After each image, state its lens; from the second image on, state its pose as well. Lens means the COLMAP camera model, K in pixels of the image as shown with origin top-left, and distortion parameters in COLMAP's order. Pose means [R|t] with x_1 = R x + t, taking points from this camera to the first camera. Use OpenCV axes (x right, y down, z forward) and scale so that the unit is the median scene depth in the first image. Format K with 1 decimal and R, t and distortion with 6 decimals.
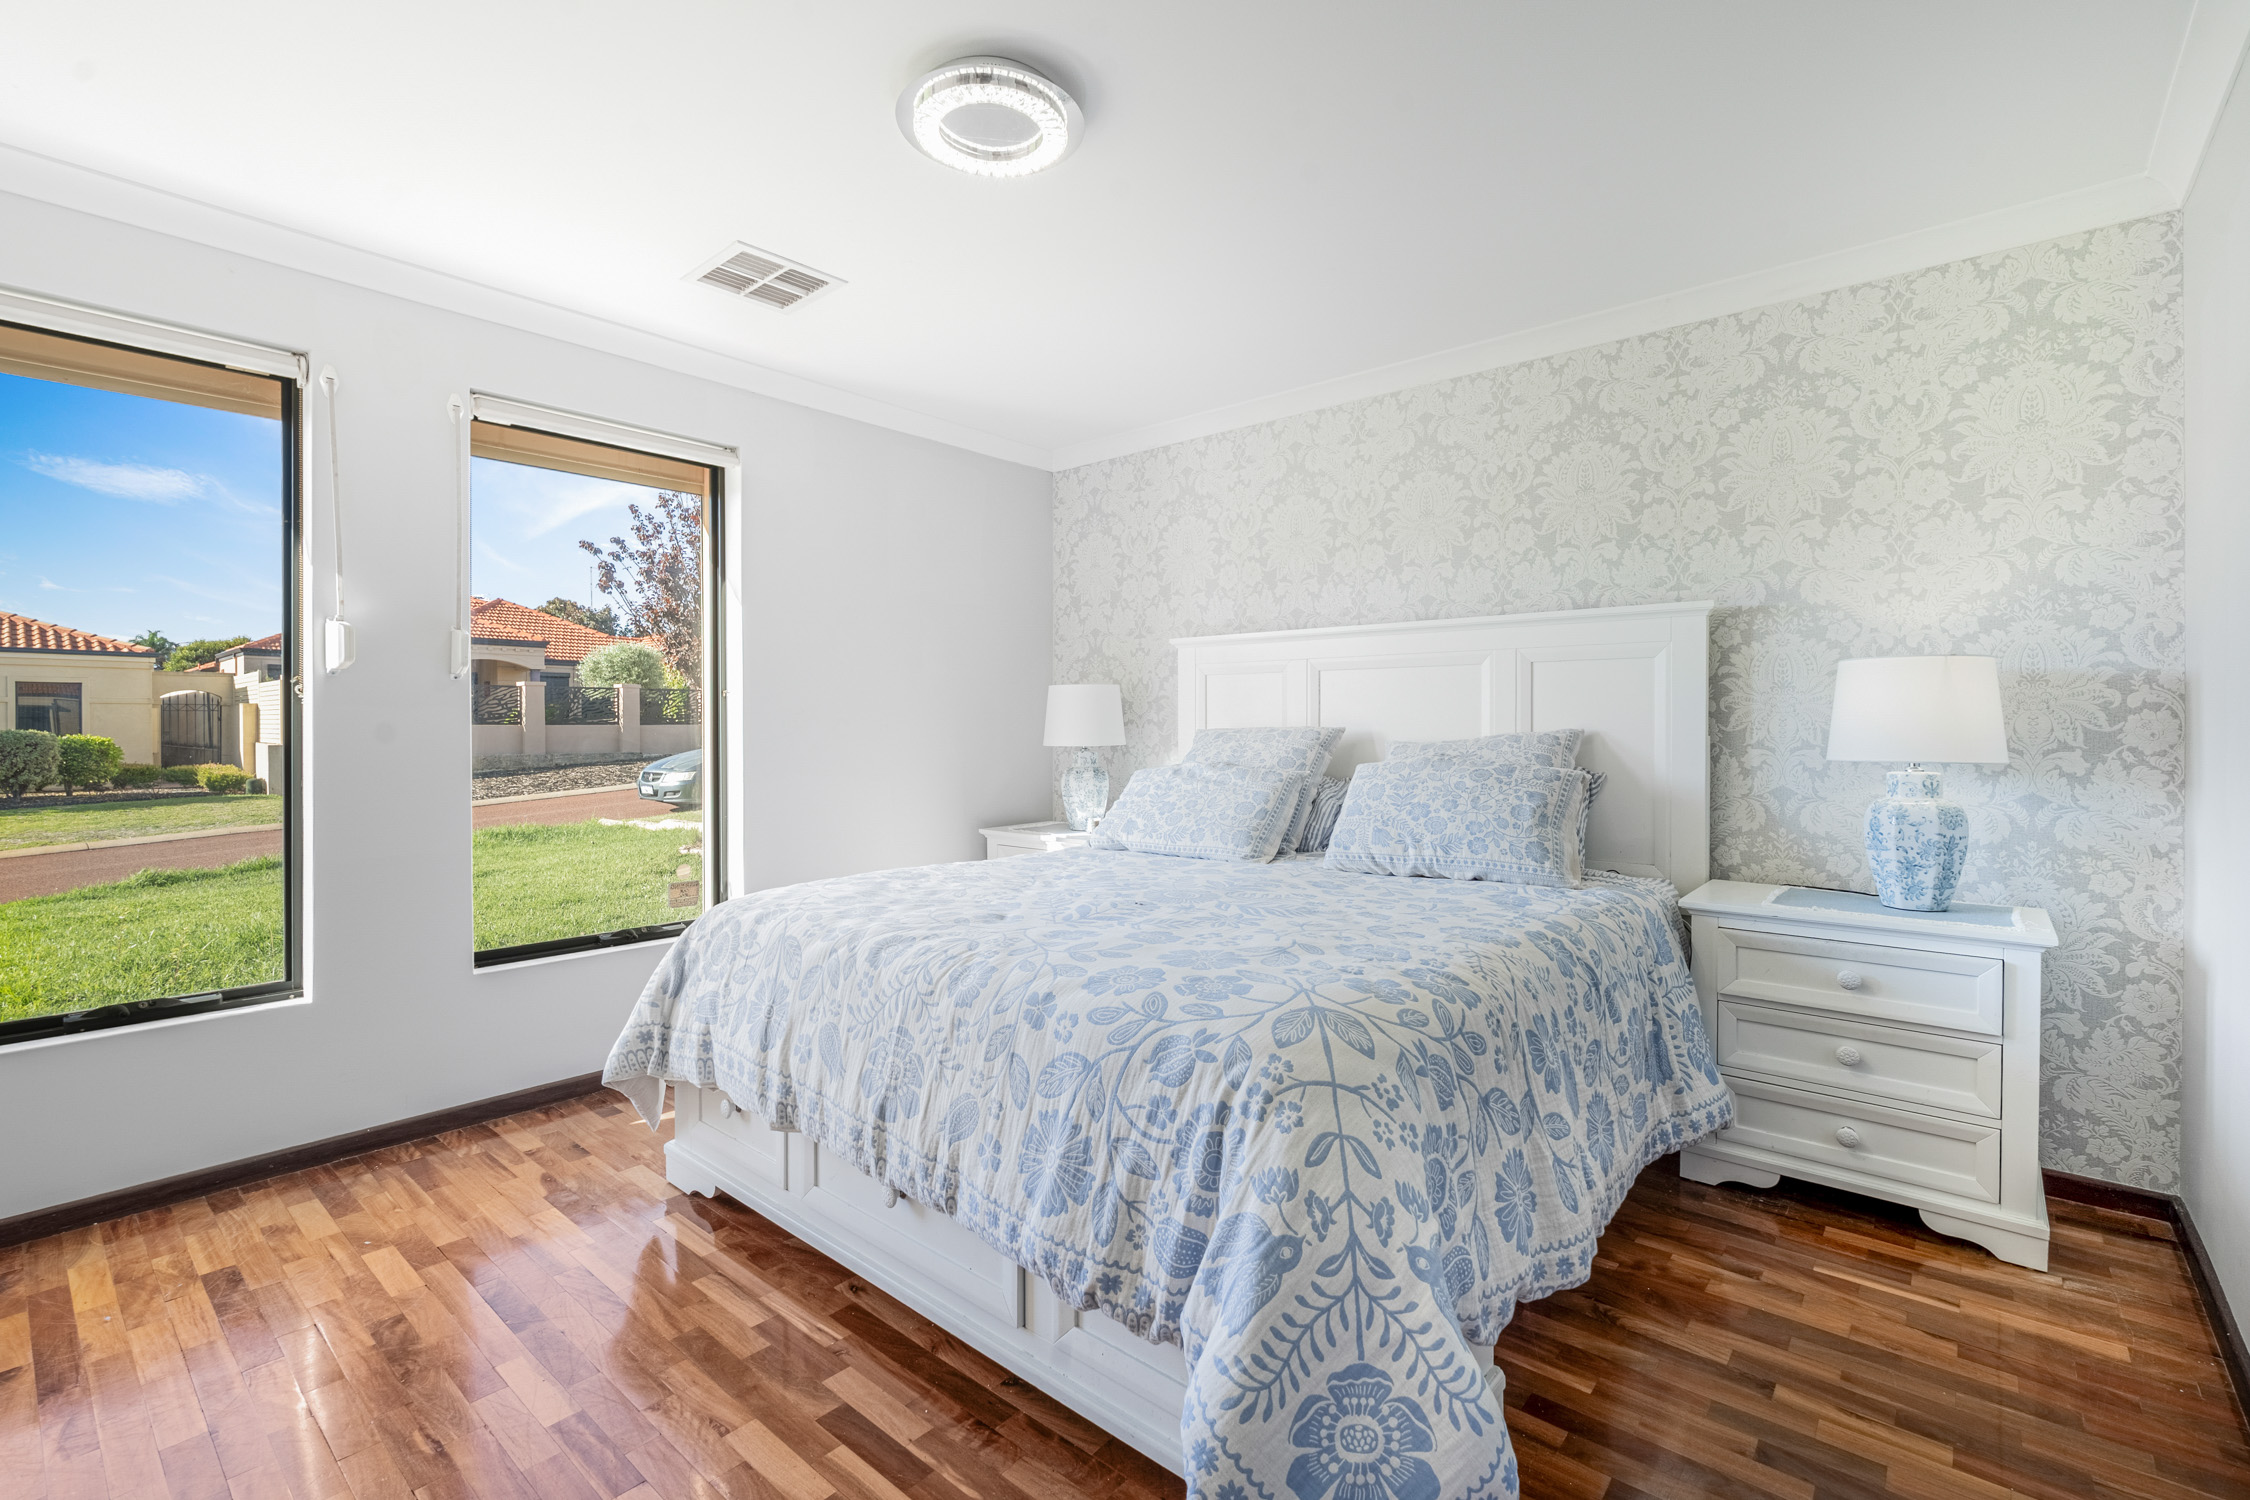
lens RADIAL K [[1003.9, 0, 1119.8], [0, 1003.9, 730.0], [0, 0, 1]] dist [0.000340, -0.007057]
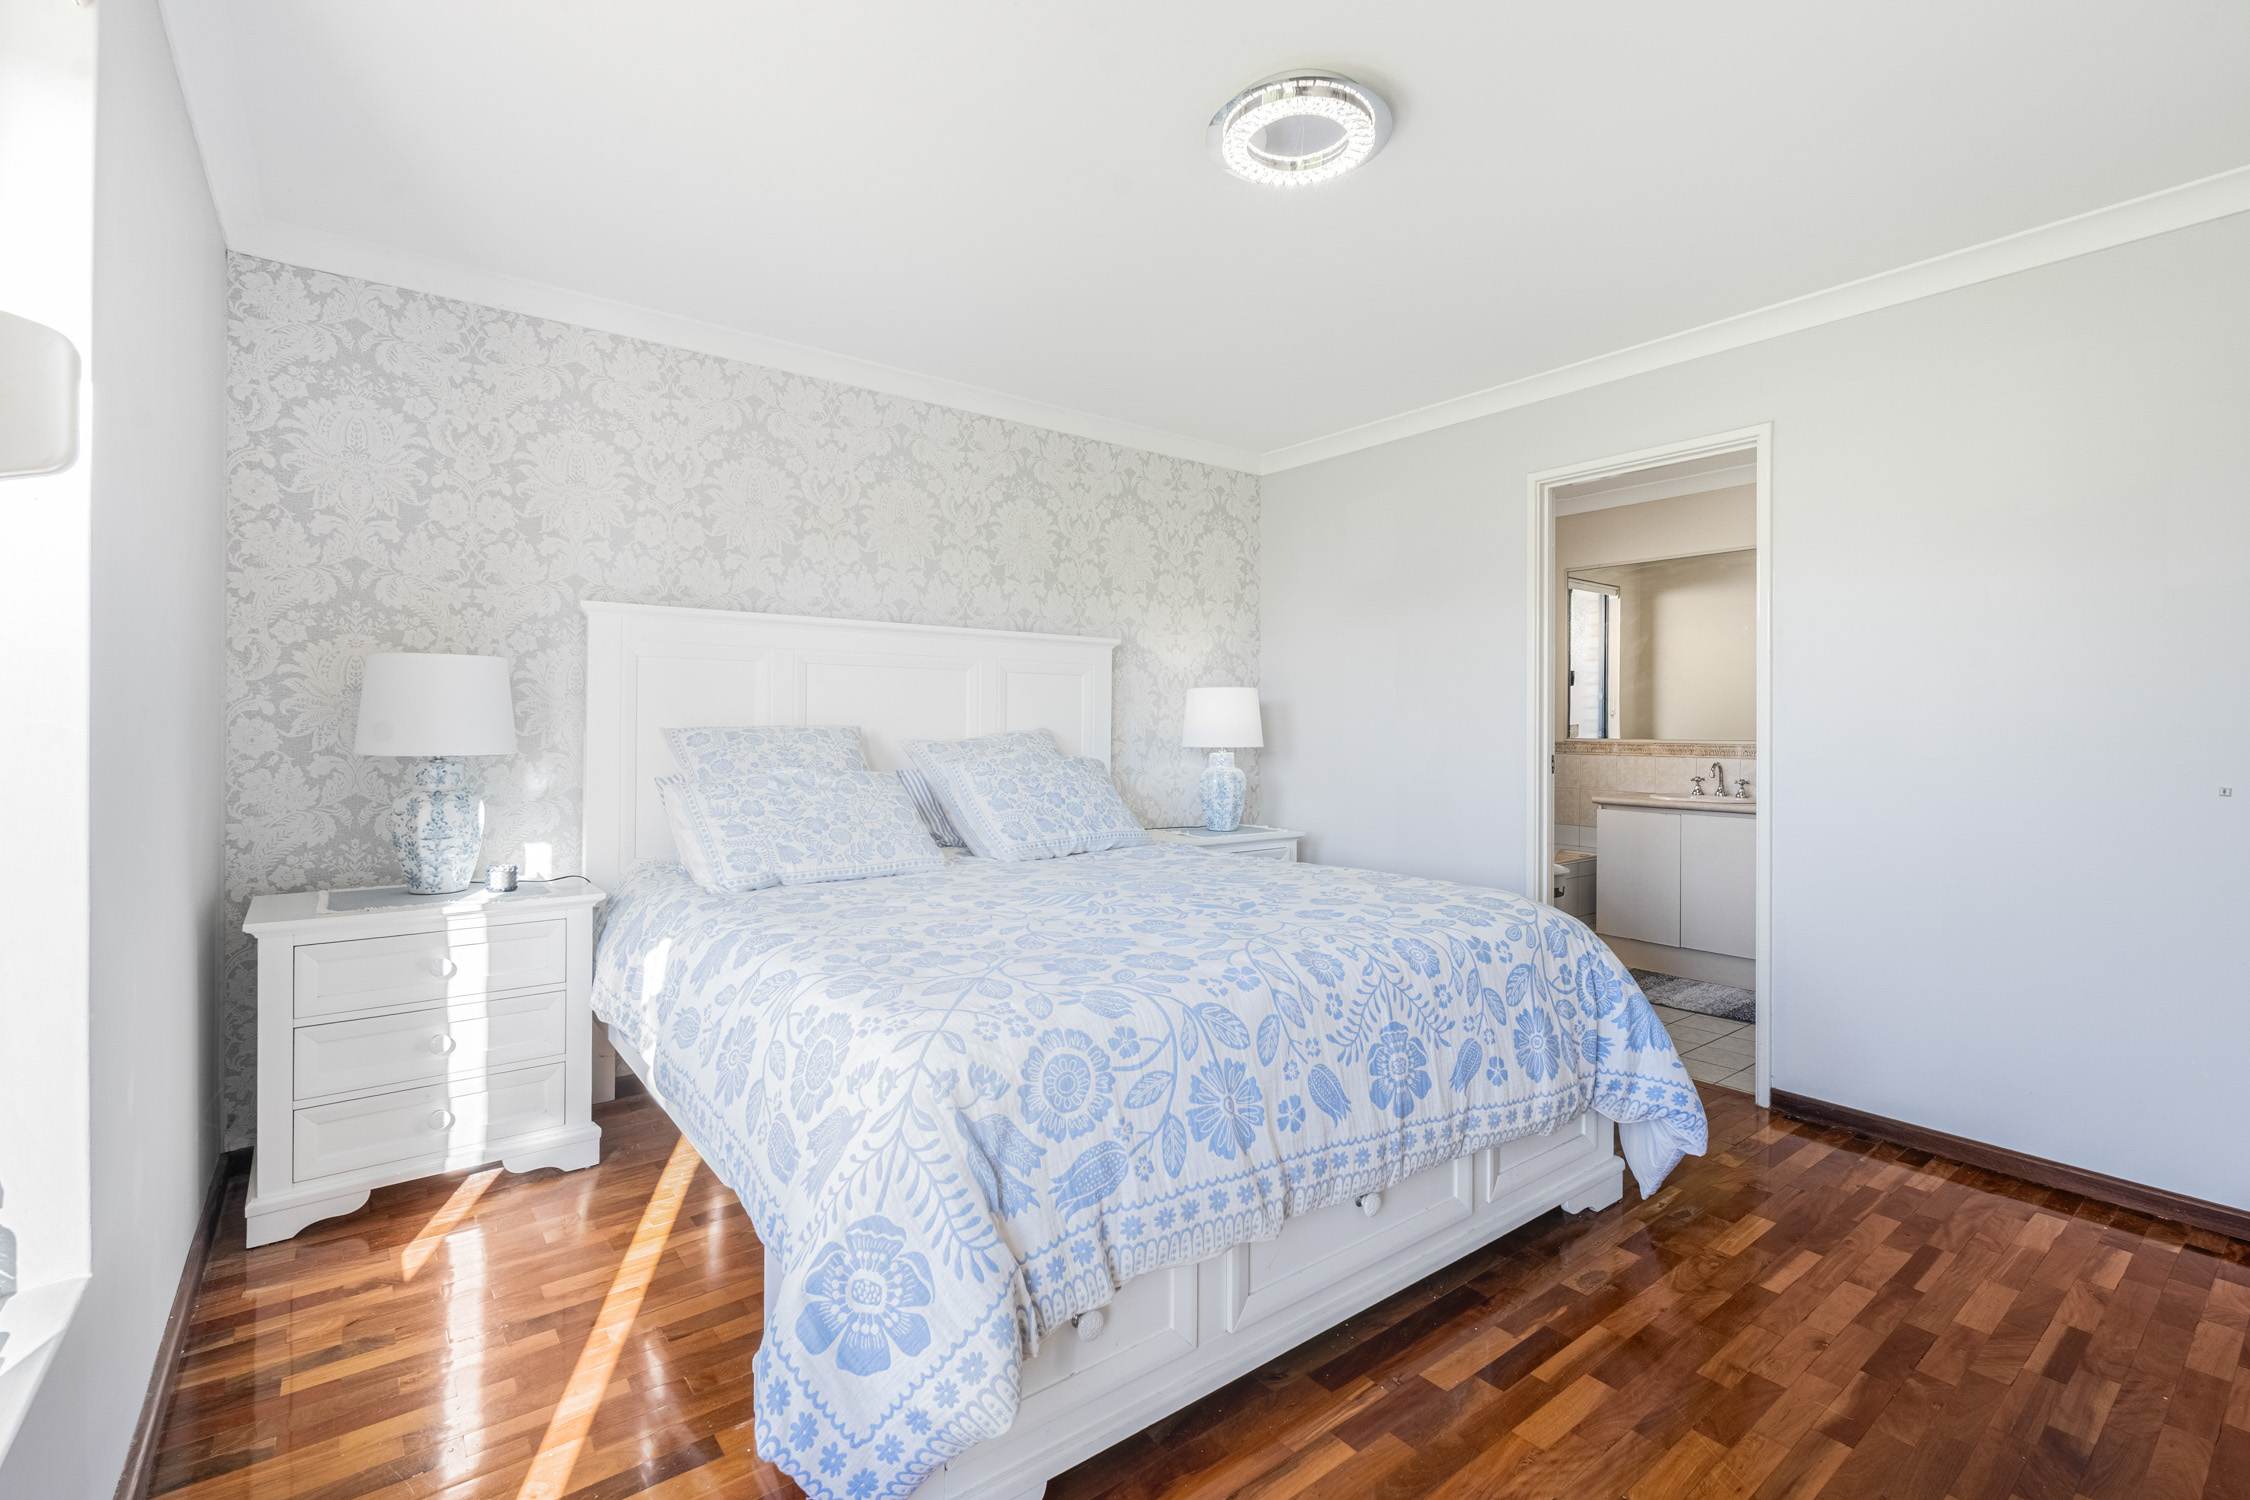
lens RADIAL K [[990.1, 0, 1125.0], [0, 990.1, 750.0], [0, 0, 1]] dist [-0.048157, 0.025108]
pose [[0.195536, -0.017227, 0.980545, -0.607817], [0.001405, 0.999850, 0.017286, 0.004136], [-0.980696, -0.002002, 0.195531, 0.534517]]
